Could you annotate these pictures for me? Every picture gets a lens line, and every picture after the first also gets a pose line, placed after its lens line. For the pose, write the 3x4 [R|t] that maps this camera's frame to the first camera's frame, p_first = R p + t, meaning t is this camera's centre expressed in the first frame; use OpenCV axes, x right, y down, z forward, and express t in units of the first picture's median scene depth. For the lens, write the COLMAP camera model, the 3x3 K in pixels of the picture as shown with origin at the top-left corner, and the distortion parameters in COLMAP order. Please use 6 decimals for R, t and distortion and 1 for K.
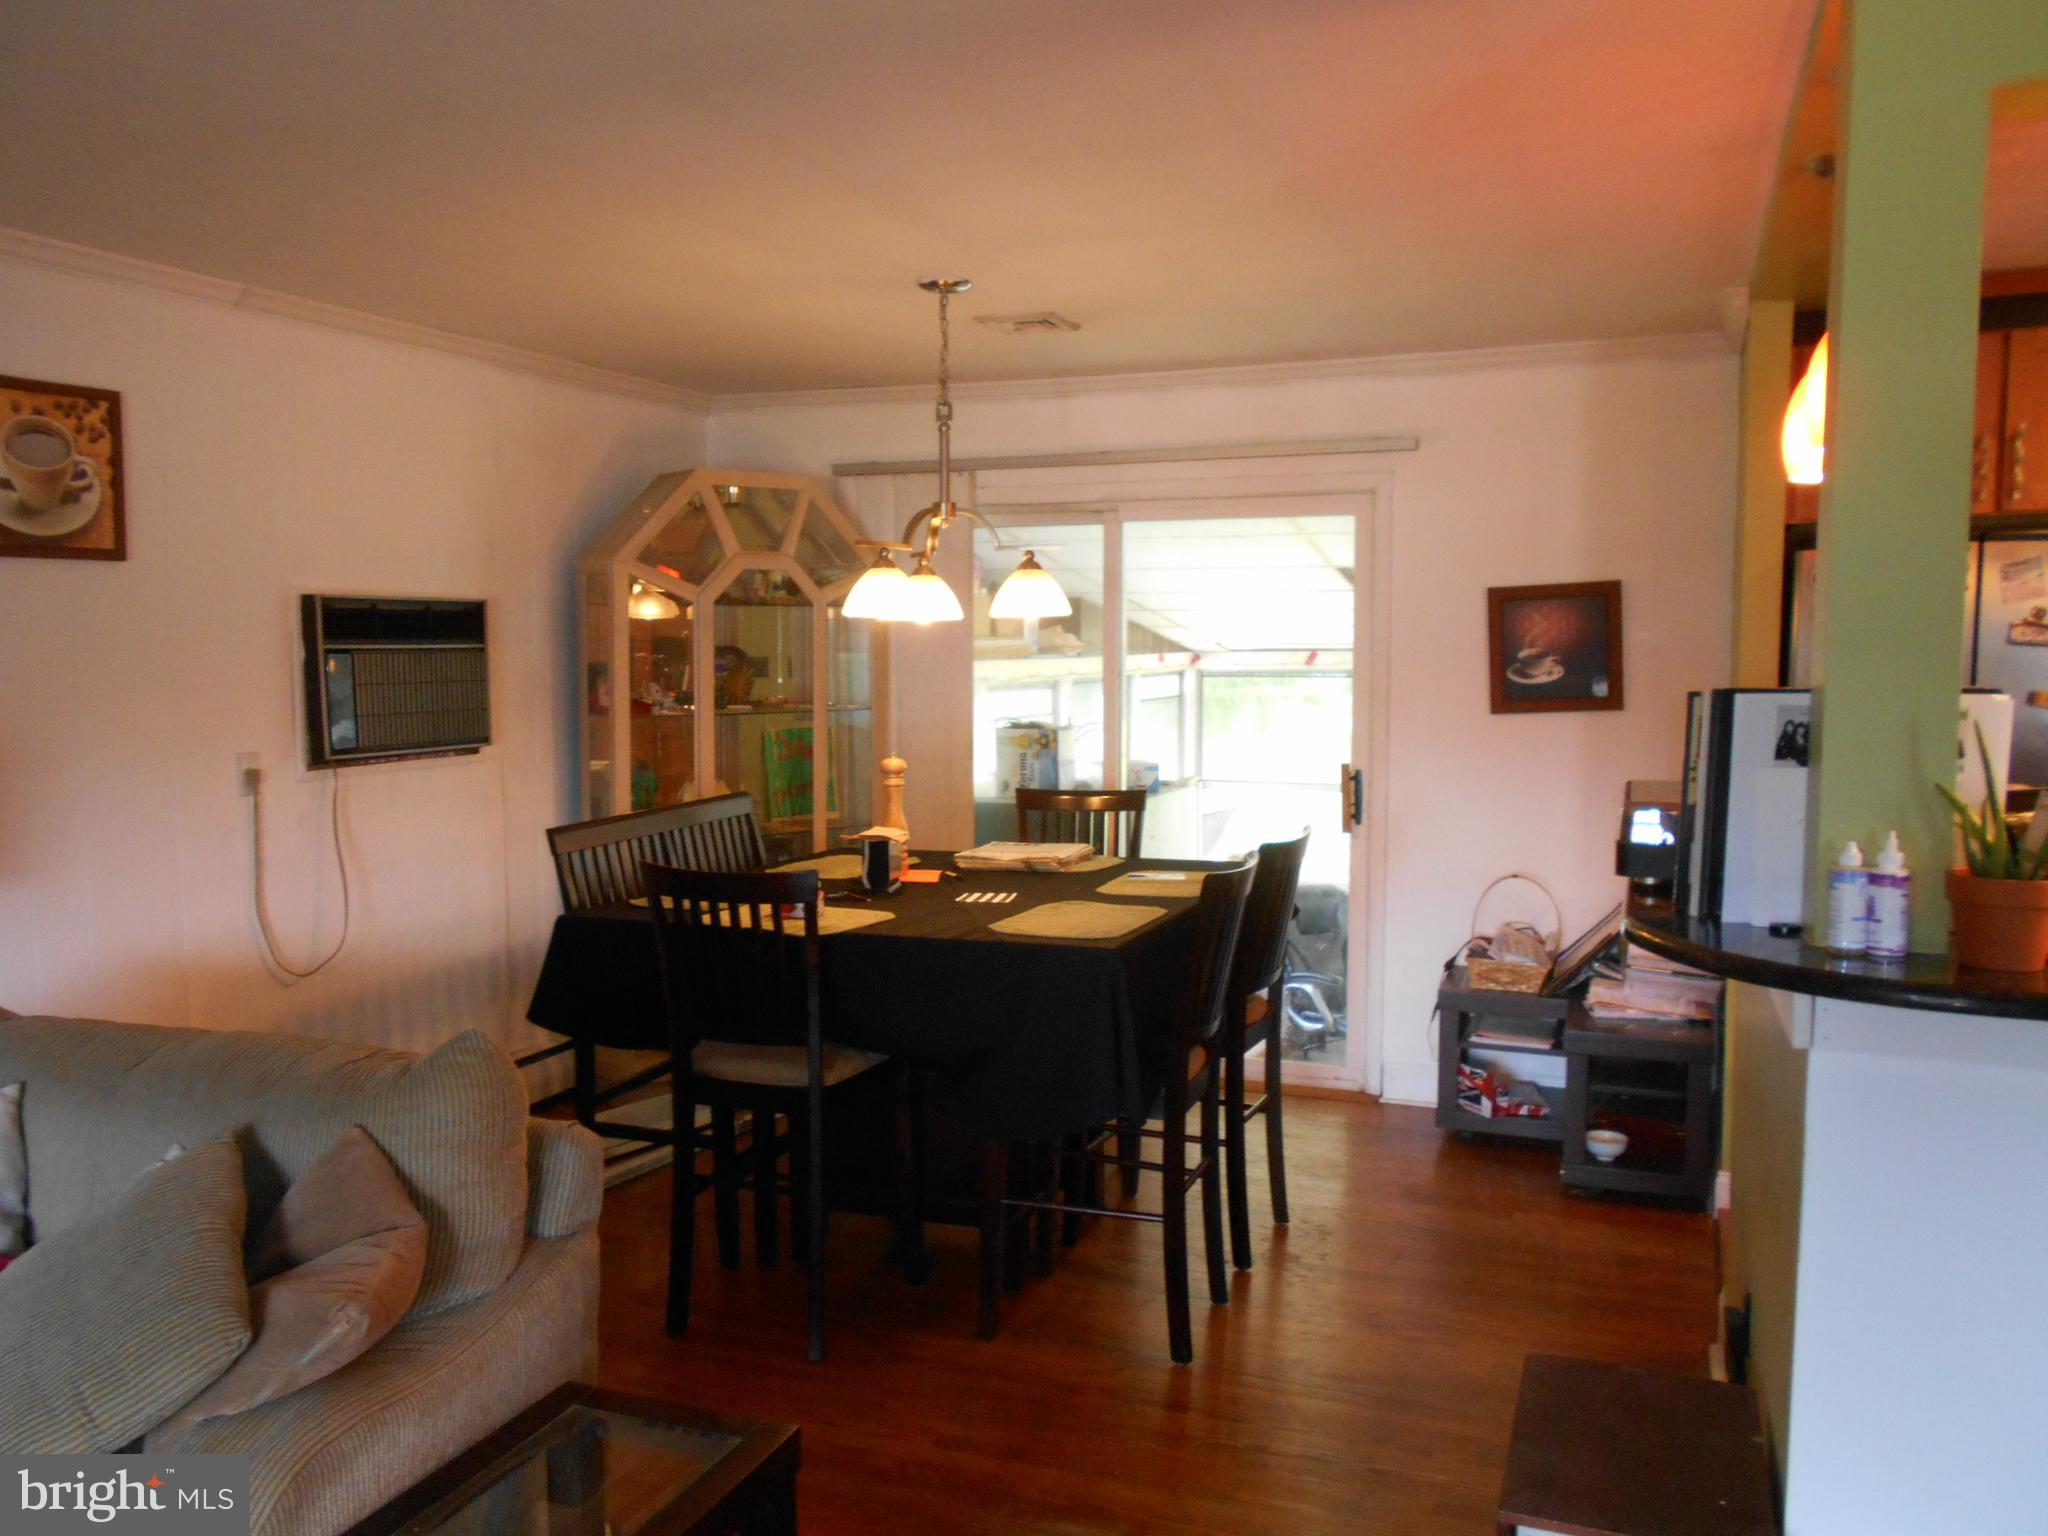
lens RADIAL K [[1658.8, 0, 1009.5], [0, 1658.8, 778.6], [0, 0, 1]] dist [-0.042261, 0.107152]
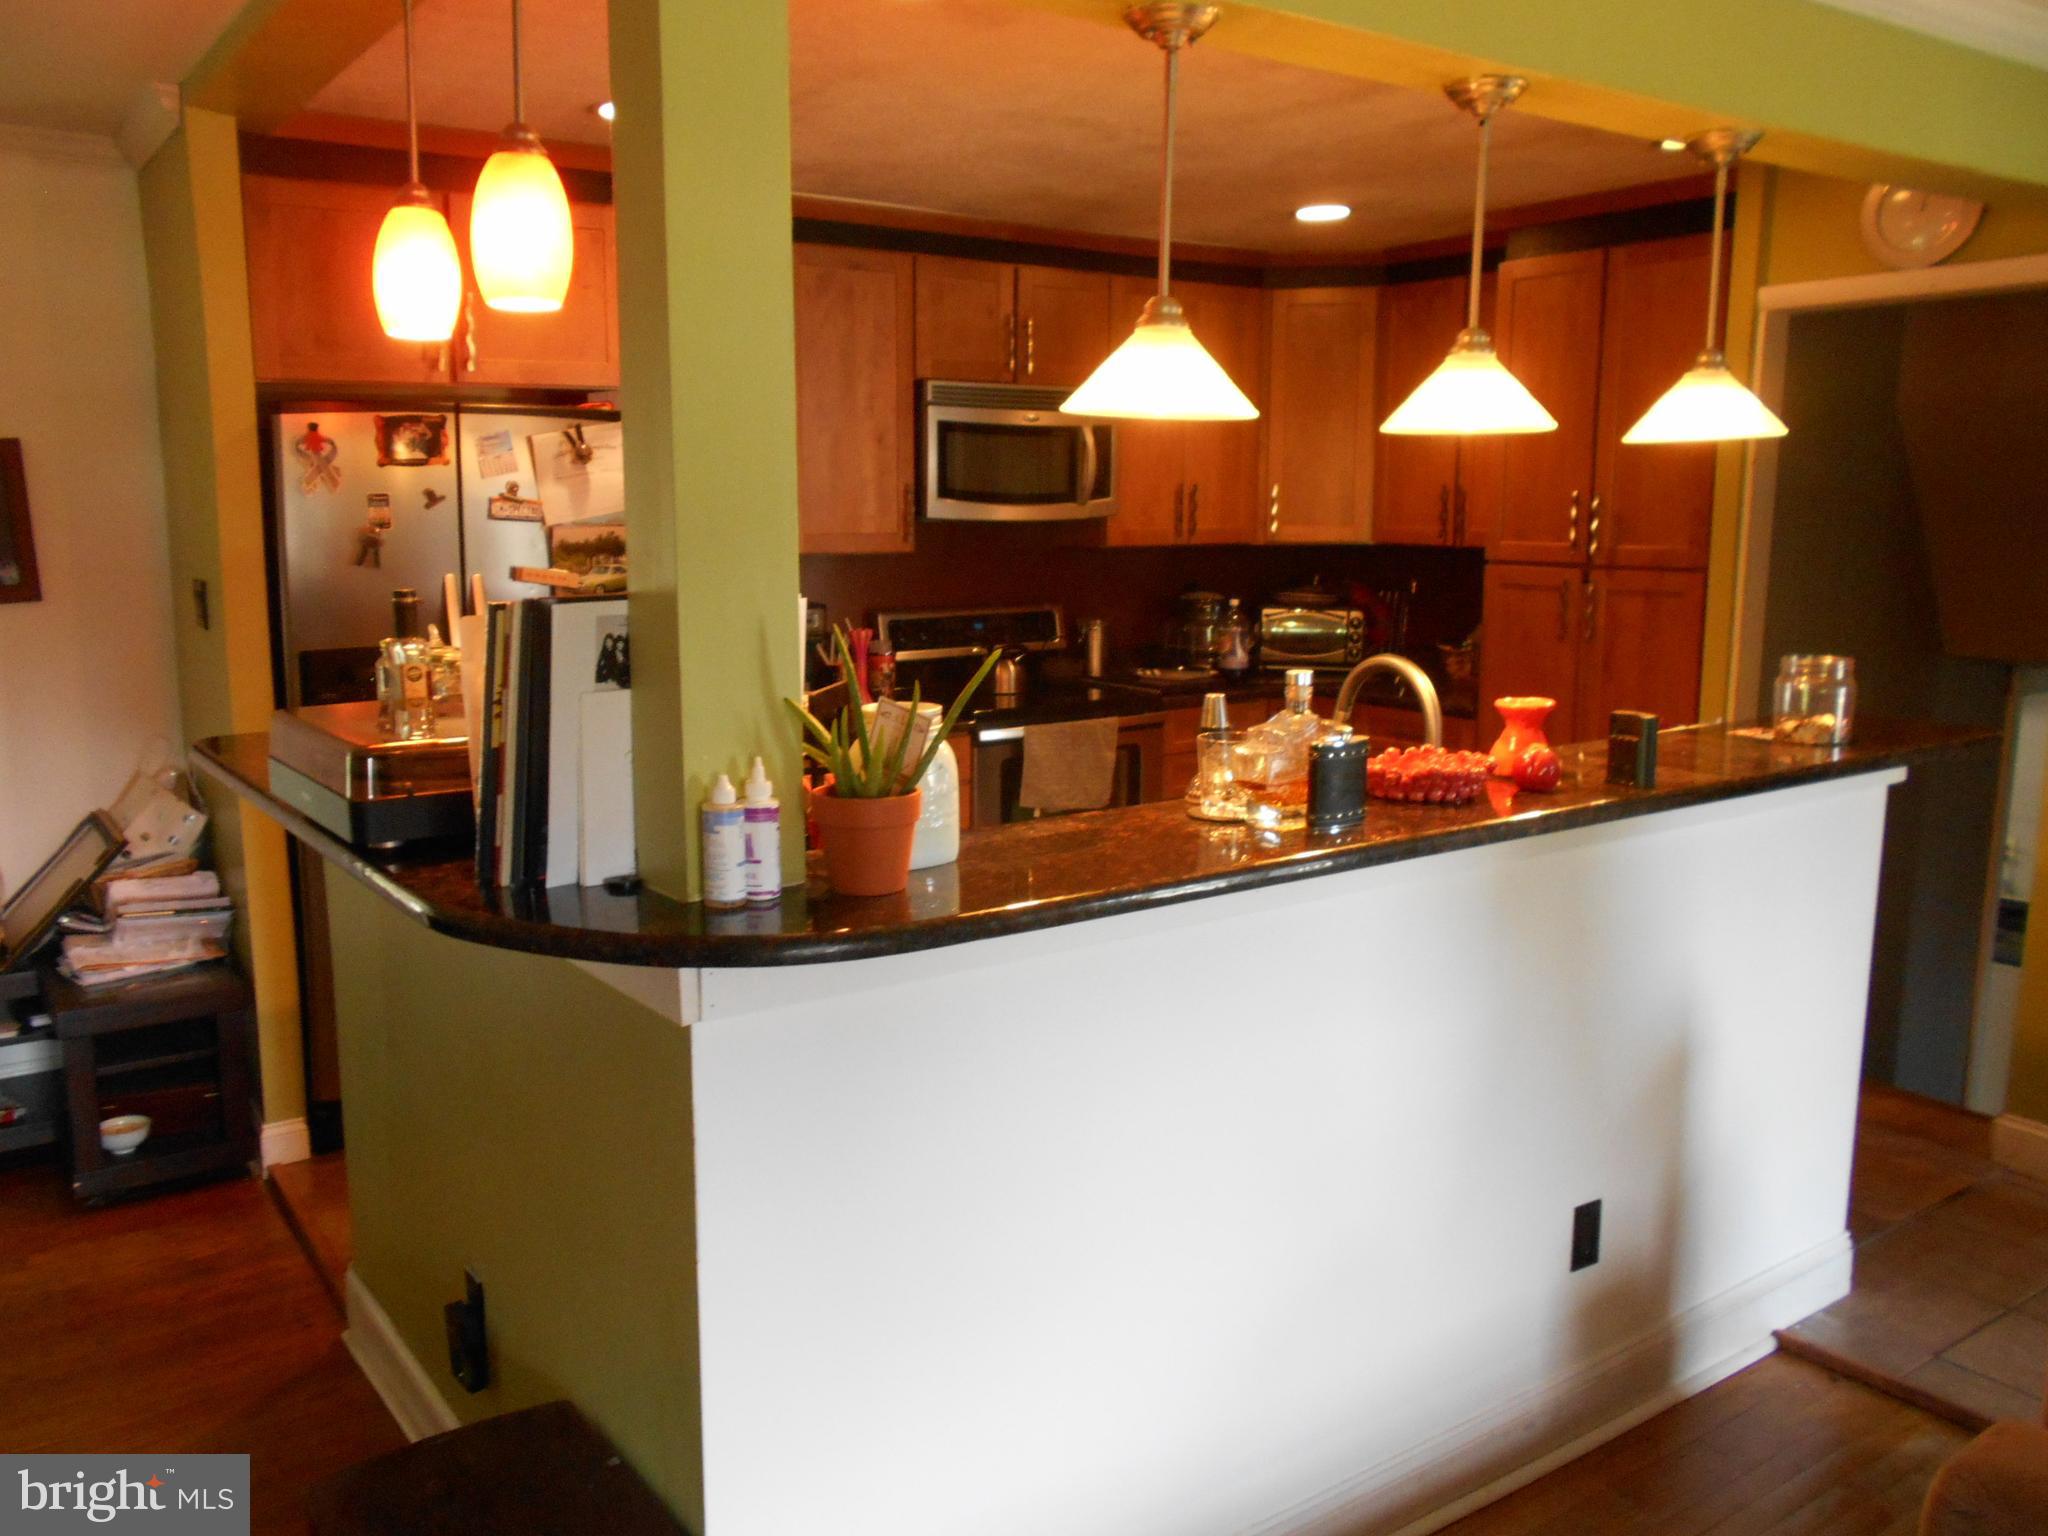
lens RADIAL K [[1604.0, 0, 953.2], [0, 1604.0, 762.4], [0, 0, 1]] dist [-0.018682, -0.001308]
pose [[0.526684, -0.135050, 0.839265, -0.066330], [0.063656, 0.990793, 0.119485, -0.032214], [-0.847674, -0.009507, 0.530432, 0.246057]]
